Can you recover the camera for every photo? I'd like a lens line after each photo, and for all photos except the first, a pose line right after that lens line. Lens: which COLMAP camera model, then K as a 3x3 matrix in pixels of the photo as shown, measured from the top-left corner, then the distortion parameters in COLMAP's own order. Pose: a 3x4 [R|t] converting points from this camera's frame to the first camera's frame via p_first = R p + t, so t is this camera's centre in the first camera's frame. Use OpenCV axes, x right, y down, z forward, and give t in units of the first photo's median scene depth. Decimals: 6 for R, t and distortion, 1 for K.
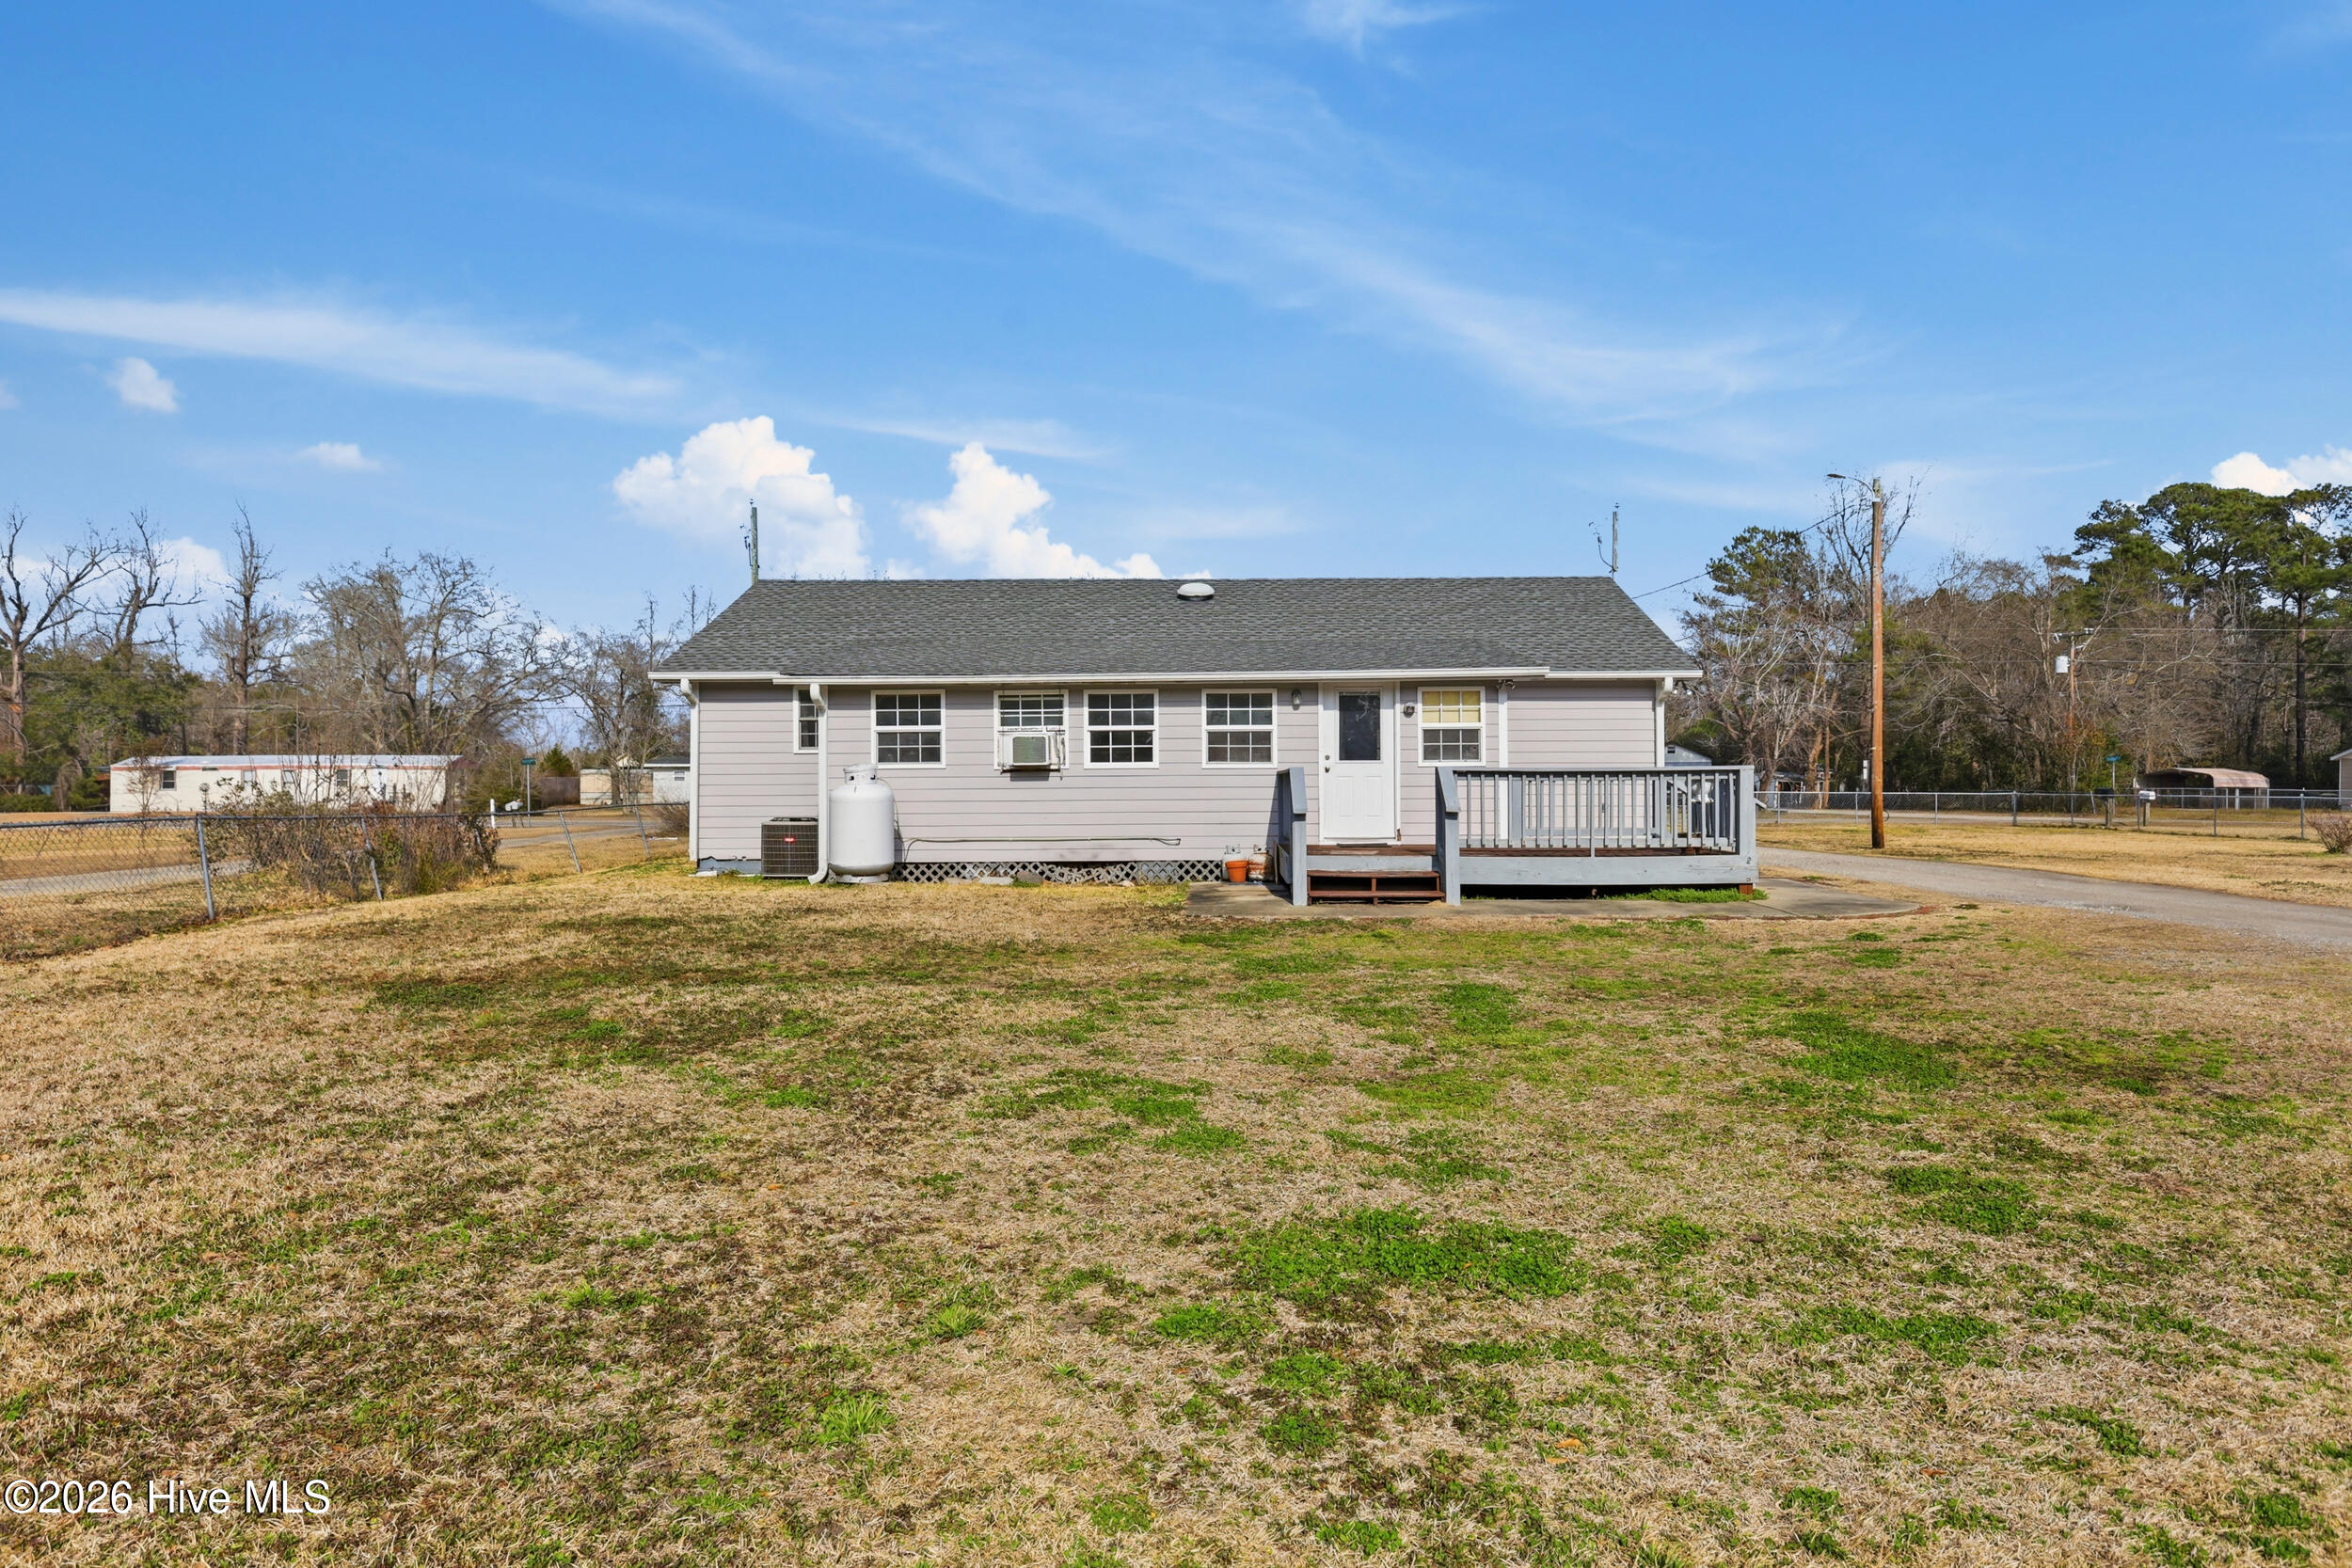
lens RADIAL K [[1362.0, 0, 1181.0], [0, 1362.0, 770.6], [0, 0, 1]] dist [-0.014693, 0.002010]
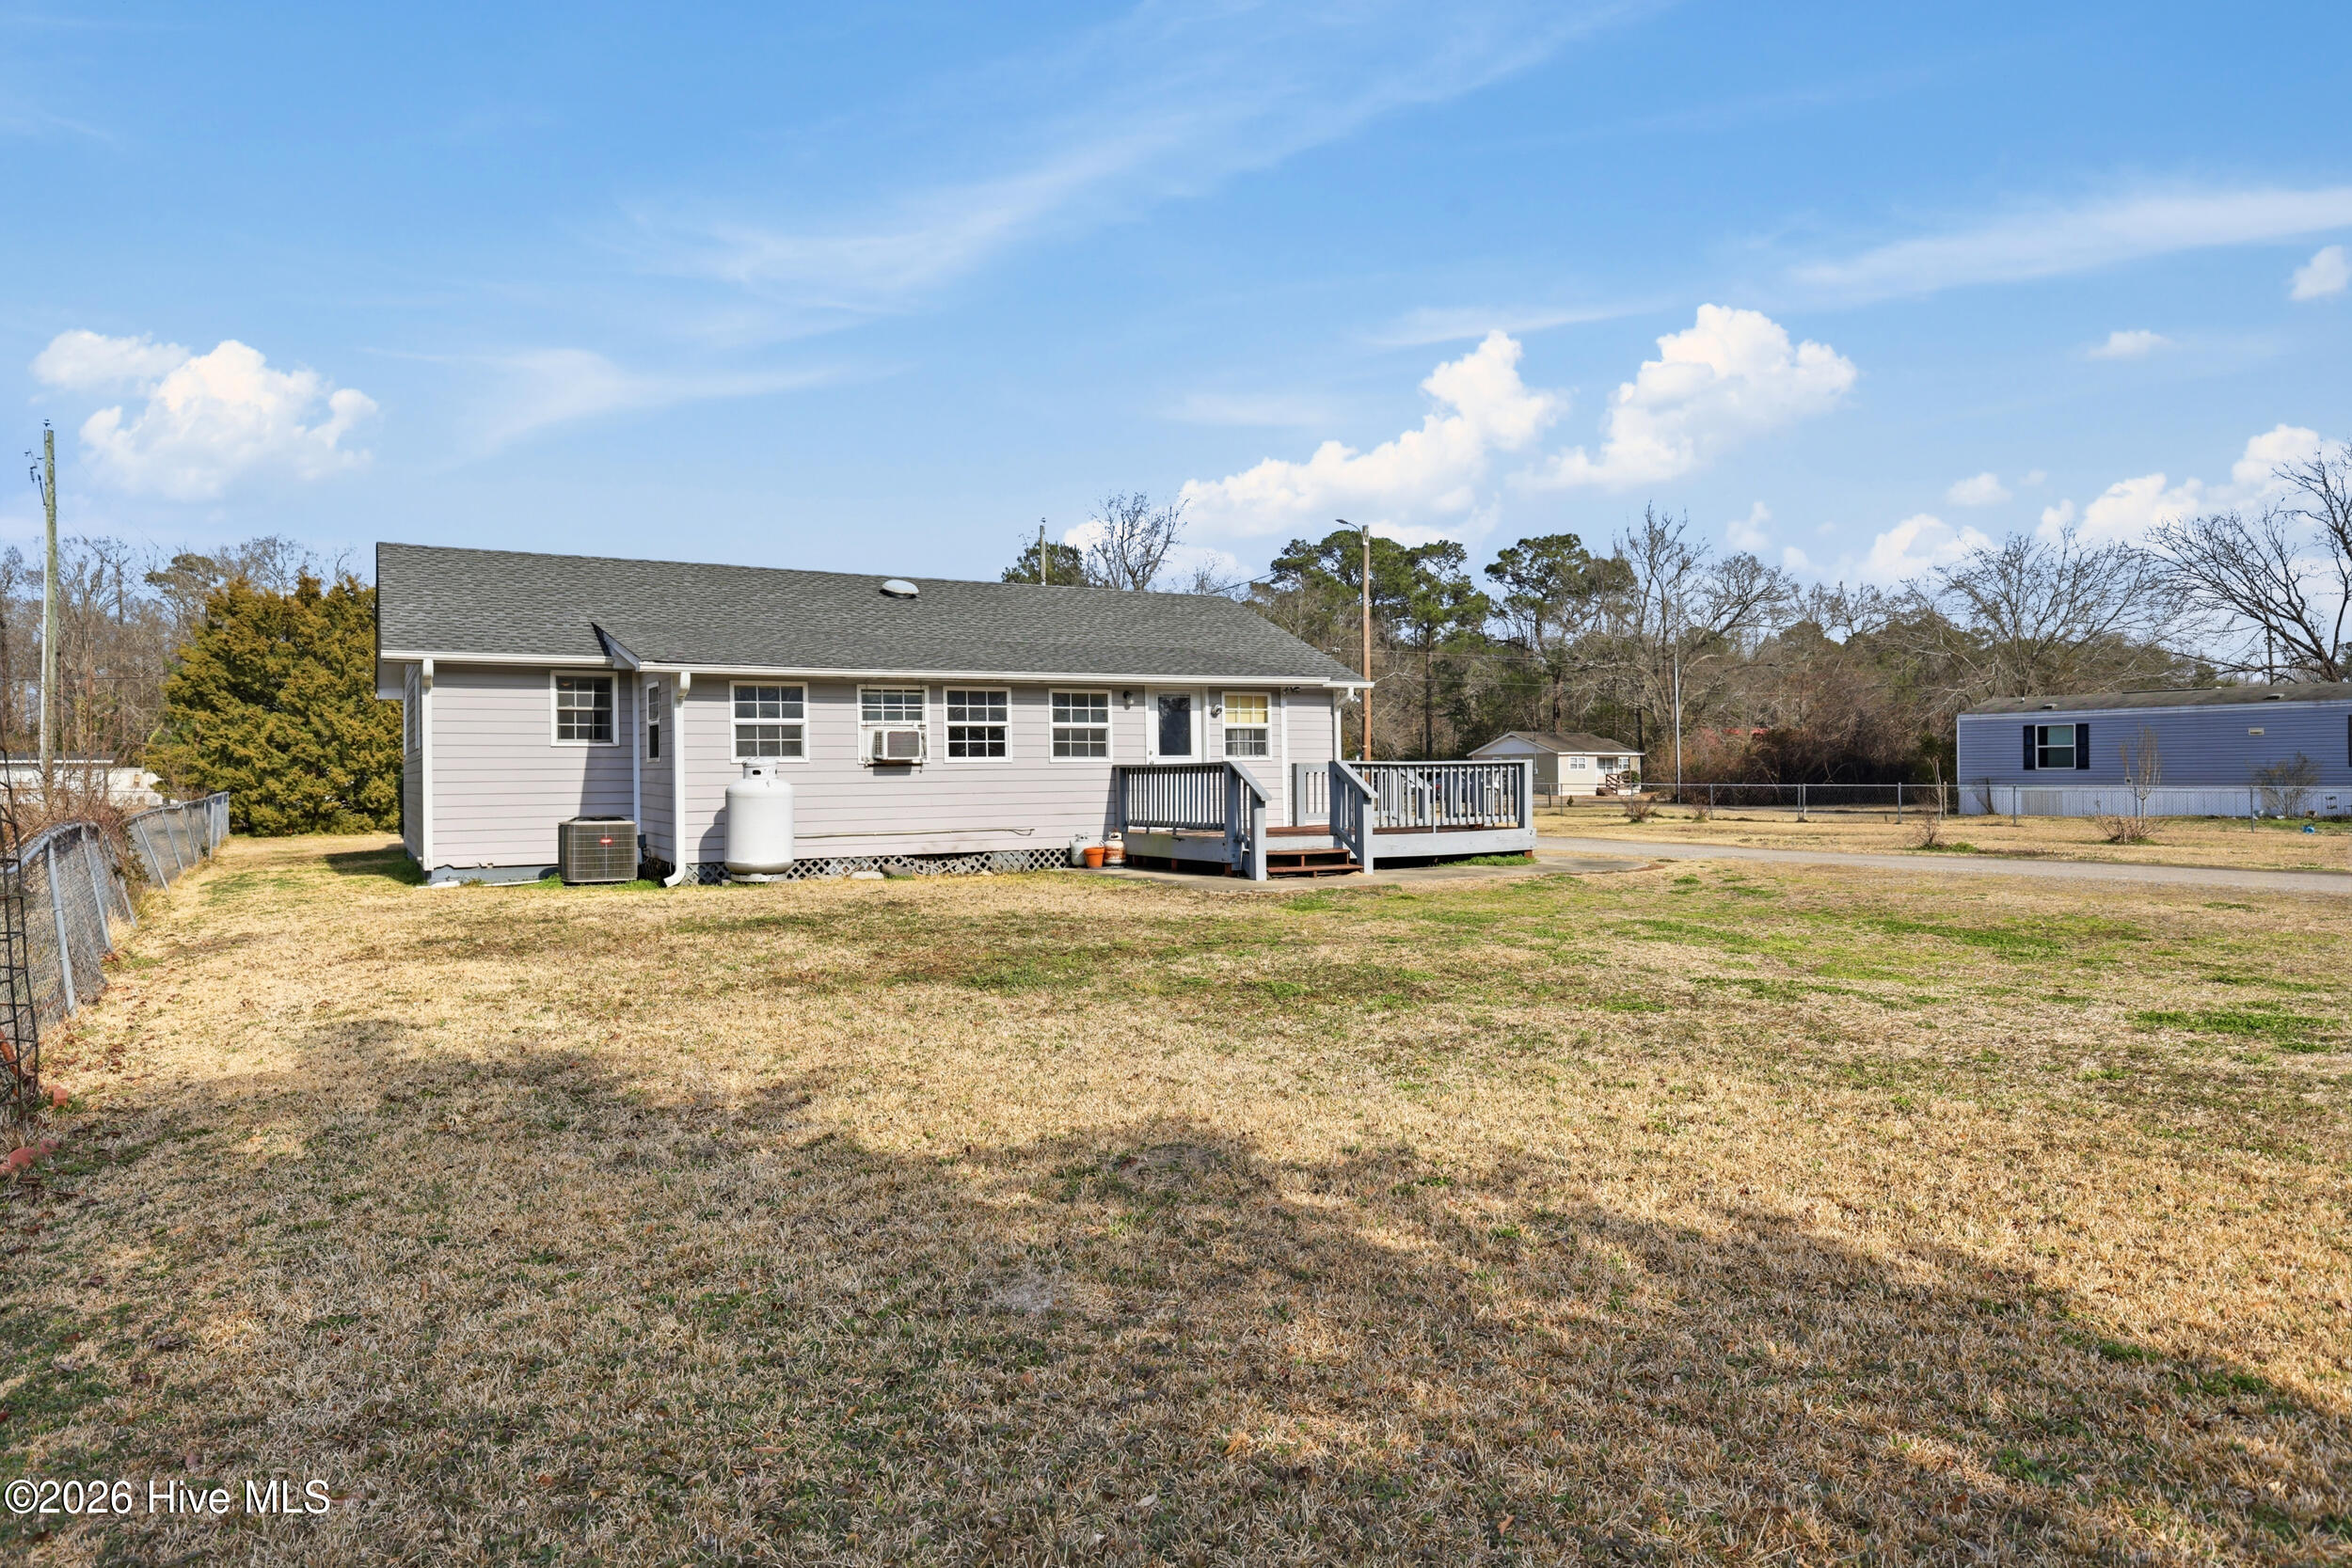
lens RADIAL K [[1362.0, 0, 1171.3], [0, 1362.0, 783.5], [0, 0, 1]] dist [-0.014693, 0.002010]
pose [[0.872603, -0.007605, 0.488372, -0.422300], [0.001450, 0.999915, 0.012979, 0.000904], [-0.488429, -0.010617, 0.872539, 0.020708]]
